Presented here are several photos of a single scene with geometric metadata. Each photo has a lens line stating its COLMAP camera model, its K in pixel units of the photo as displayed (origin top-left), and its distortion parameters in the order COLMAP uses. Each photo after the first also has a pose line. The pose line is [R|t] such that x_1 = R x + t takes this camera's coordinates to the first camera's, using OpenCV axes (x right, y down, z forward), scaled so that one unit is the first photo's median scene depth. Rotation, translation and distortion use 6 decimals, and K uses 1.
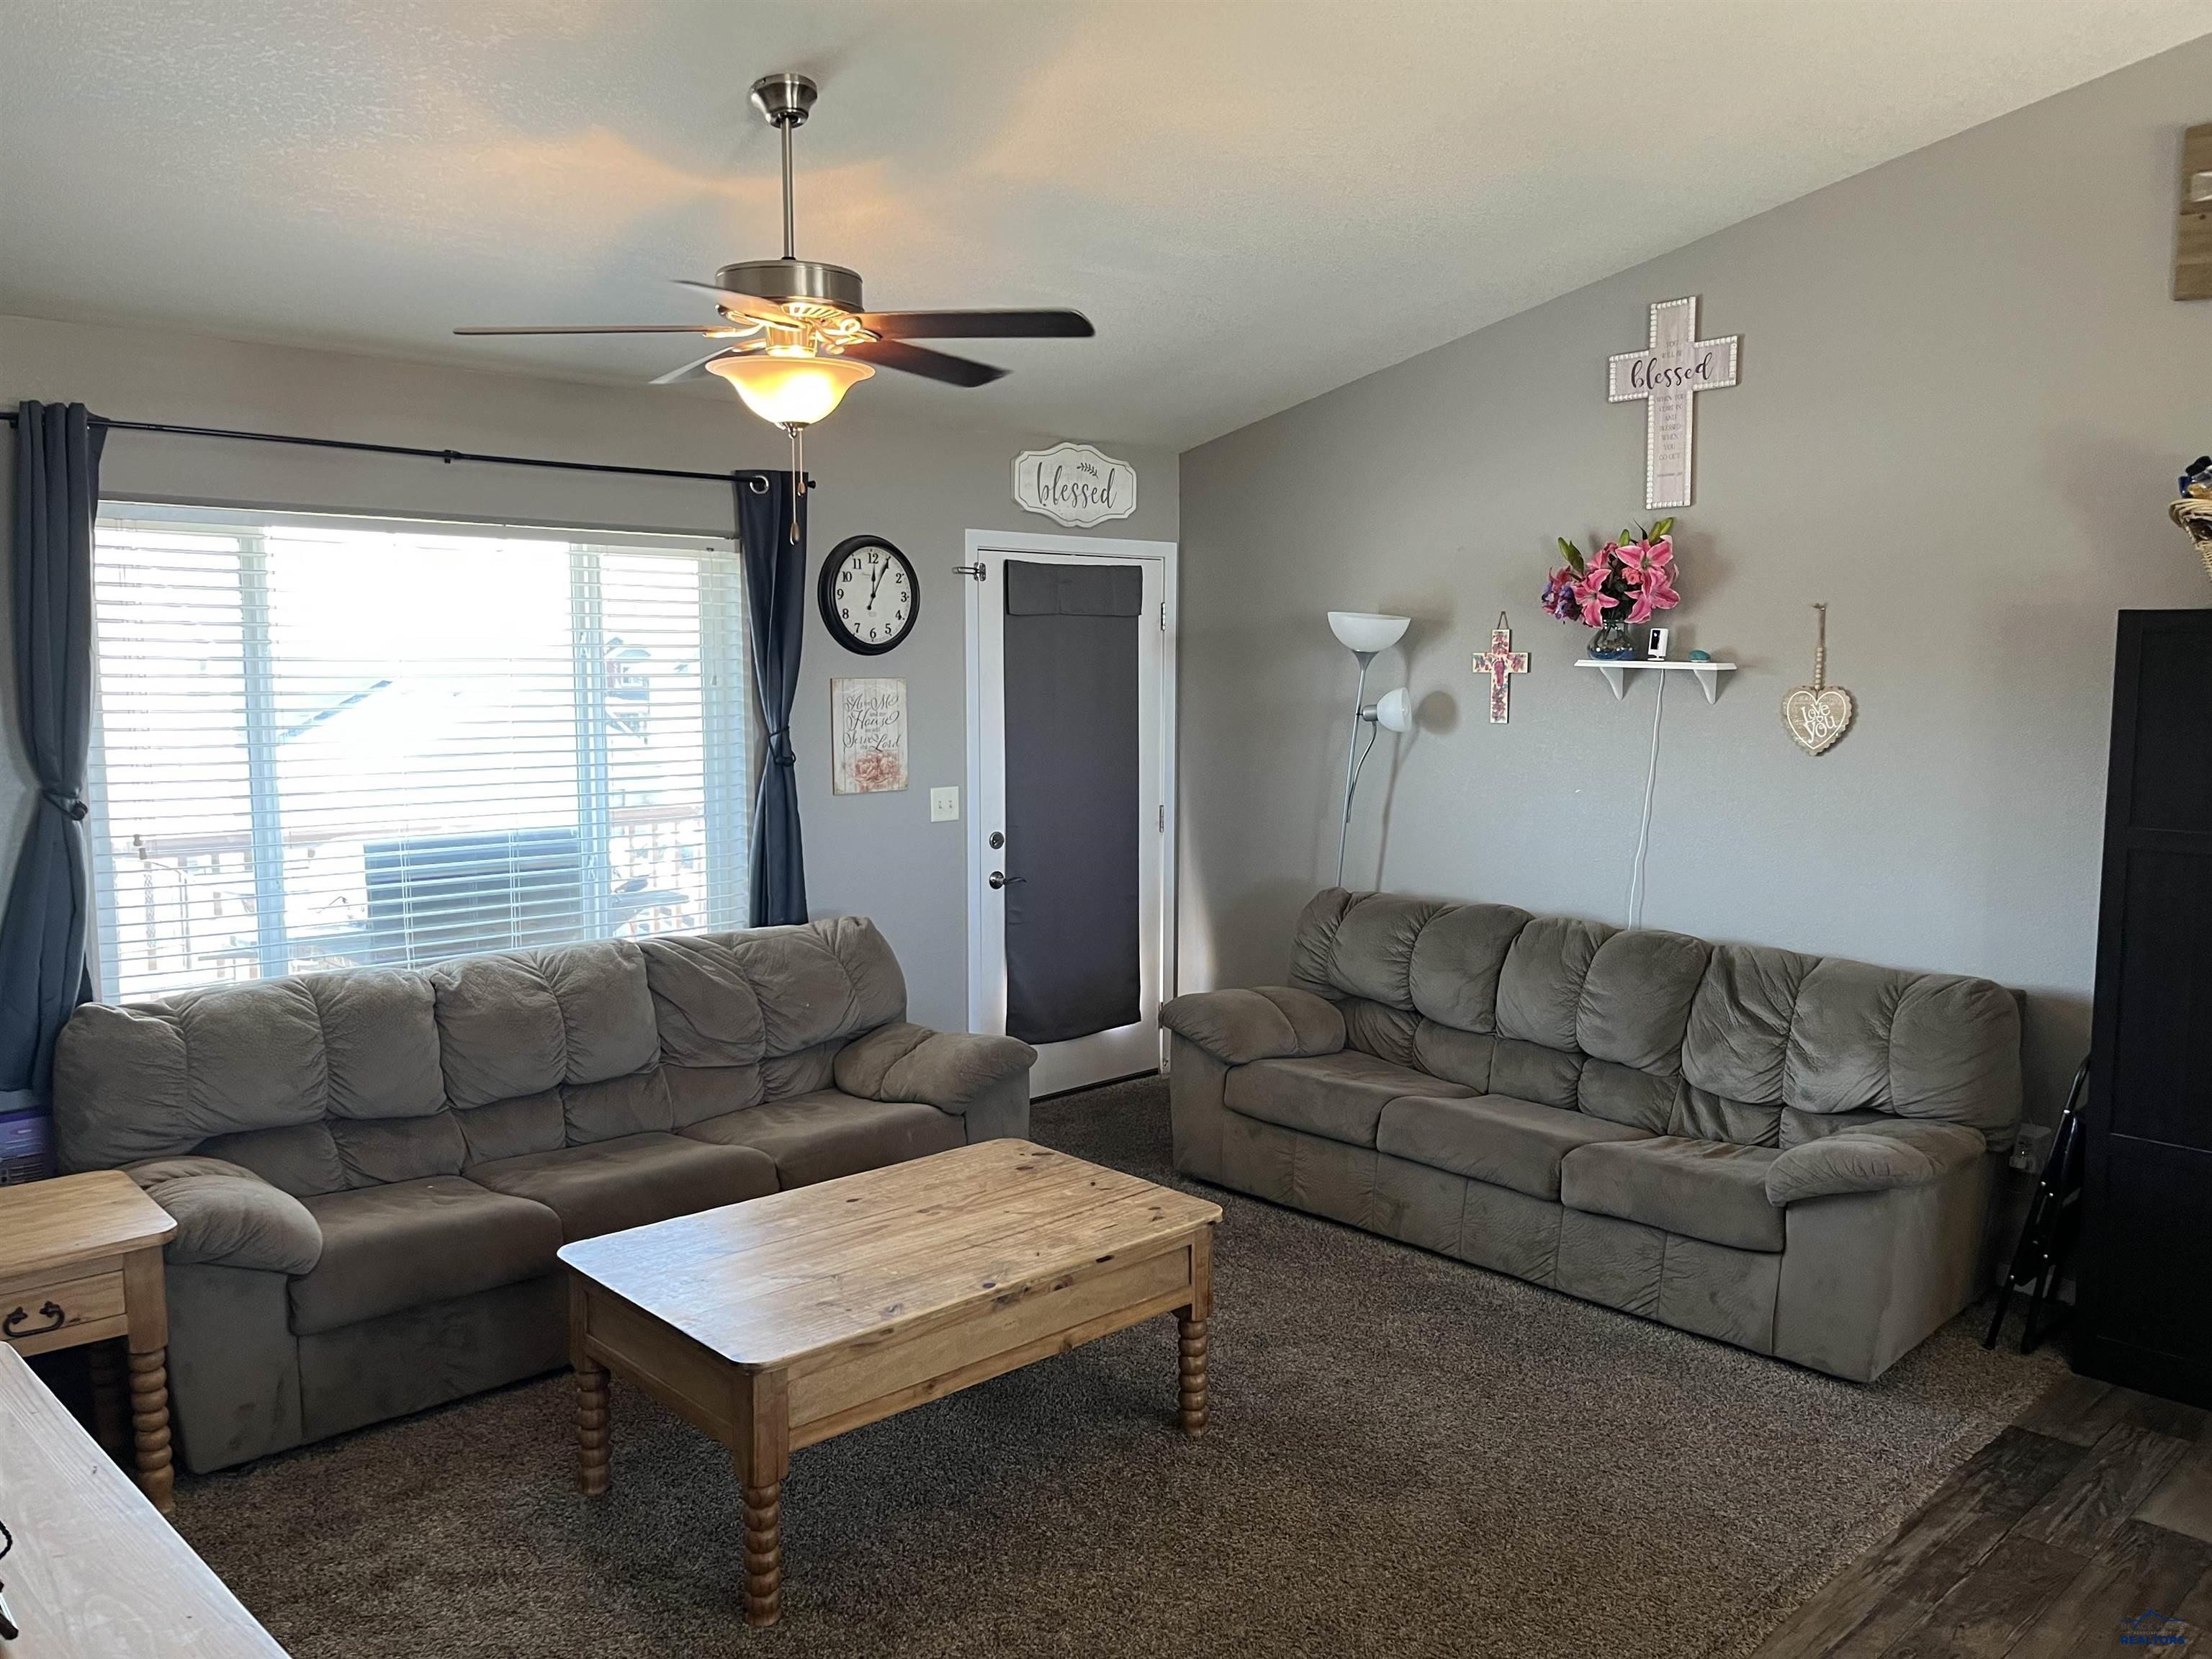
lens RADIAL K [[1679.4, 0, 1112.4], [0, 1679.4, 825.6], [0, 0, 1]] dist [0.024960, -0.015050]
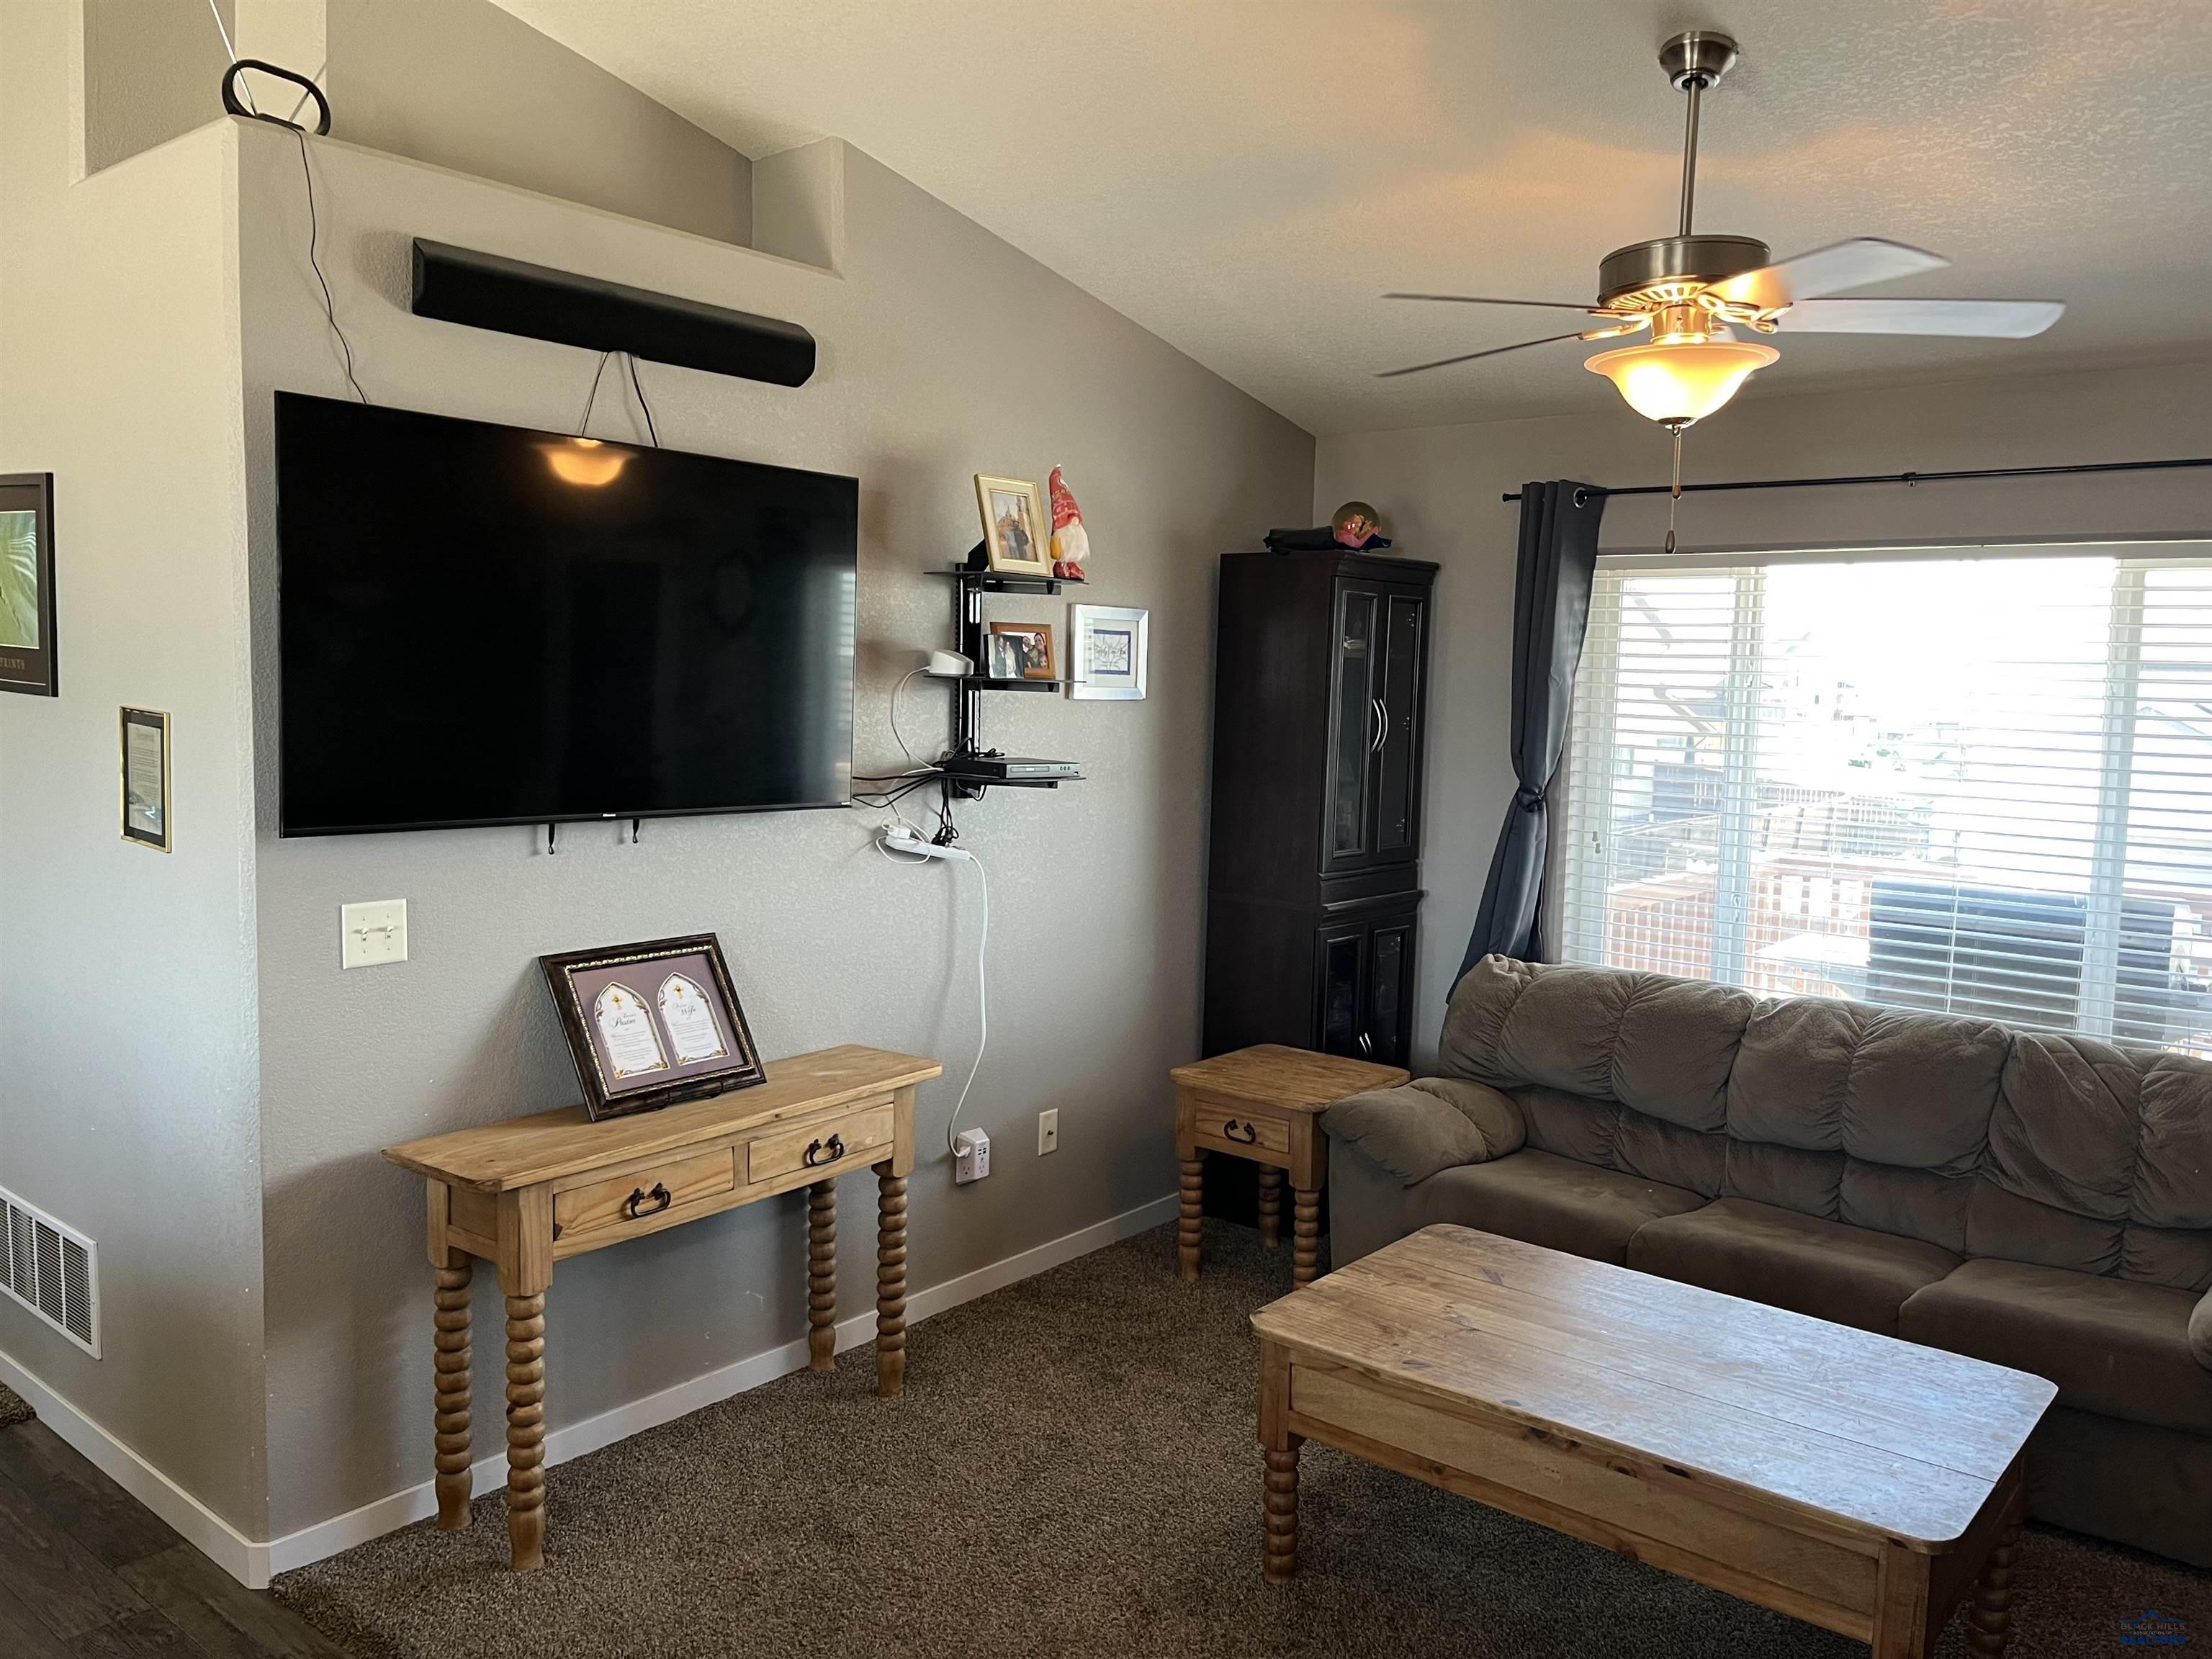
lens RADIAL K [[1679.4, 0, 1111.9], [0, 1679.4, 832.9], [0, 0, 1]] dist [0.024960, -0.015050]
pose [[0.125841, 0.092359, -0.987742, 0.576757], [-0.123181, 0.989406, 0.076821, -0.045103], [0.984373, 0.112004, 0.135885, 0.514821]]
